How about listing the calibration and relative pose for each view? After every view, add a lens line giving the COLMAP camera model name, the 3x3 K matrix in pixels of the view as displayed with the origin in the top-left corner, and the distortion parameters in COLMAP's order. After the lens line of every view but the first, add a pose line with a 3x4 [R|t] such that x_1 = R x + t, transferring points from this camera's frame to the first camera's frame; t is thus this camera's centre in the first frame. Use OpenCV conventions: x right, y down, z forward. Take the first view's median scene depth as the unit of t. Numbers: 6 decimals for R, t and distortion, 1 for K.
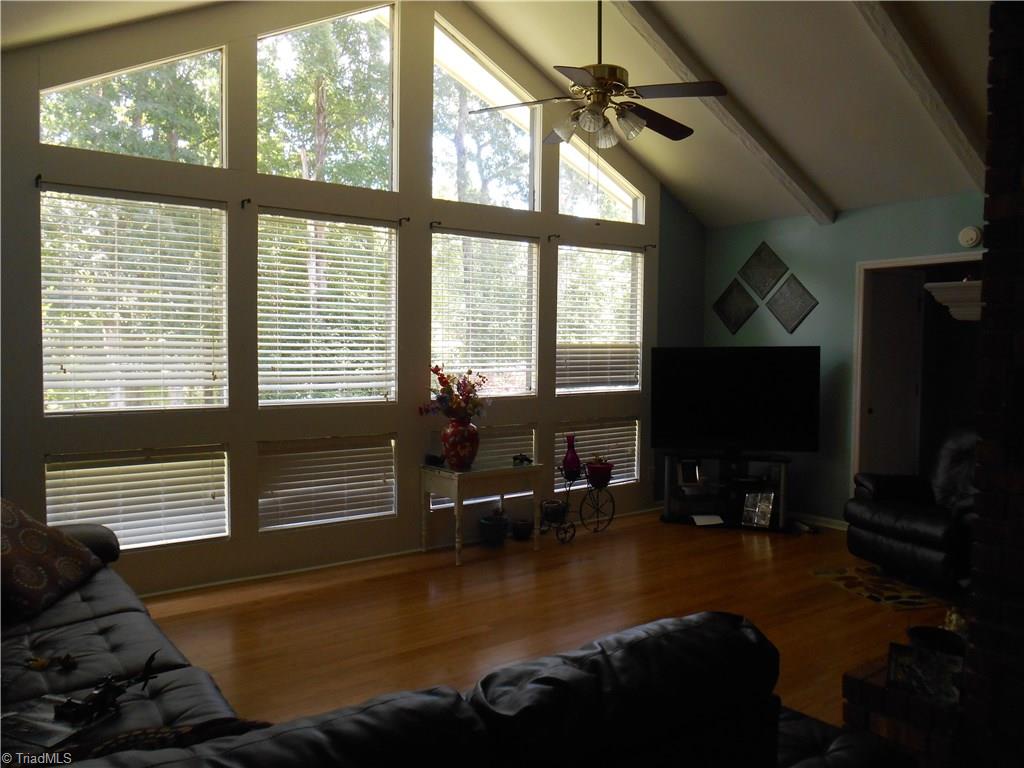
lens RADIAL K [[802.7, 0, 510.5], [0, 802.7, 380.8], [0, 0, 1]] dist [0.009881, 0.004000]
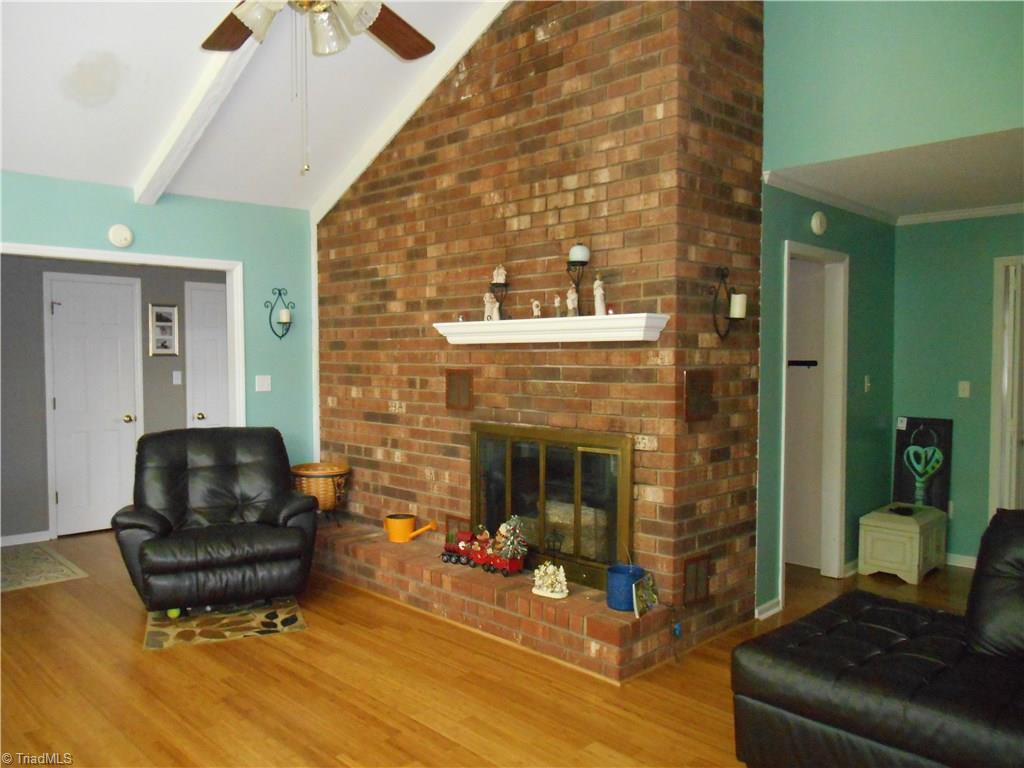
lens RADIAL K [[802.7, 0, 510.9], [0, 802.7, 384.2], [0, 0, 1]] dist [0.009881, 0.004000]
pose [[-0.118665, -0.051887, 0.991578, -0.512197], [0.032325, 0.997902, 0.056087, -0.066918], [-0.992408, 0.038709, -0.116739, 0.810561]]
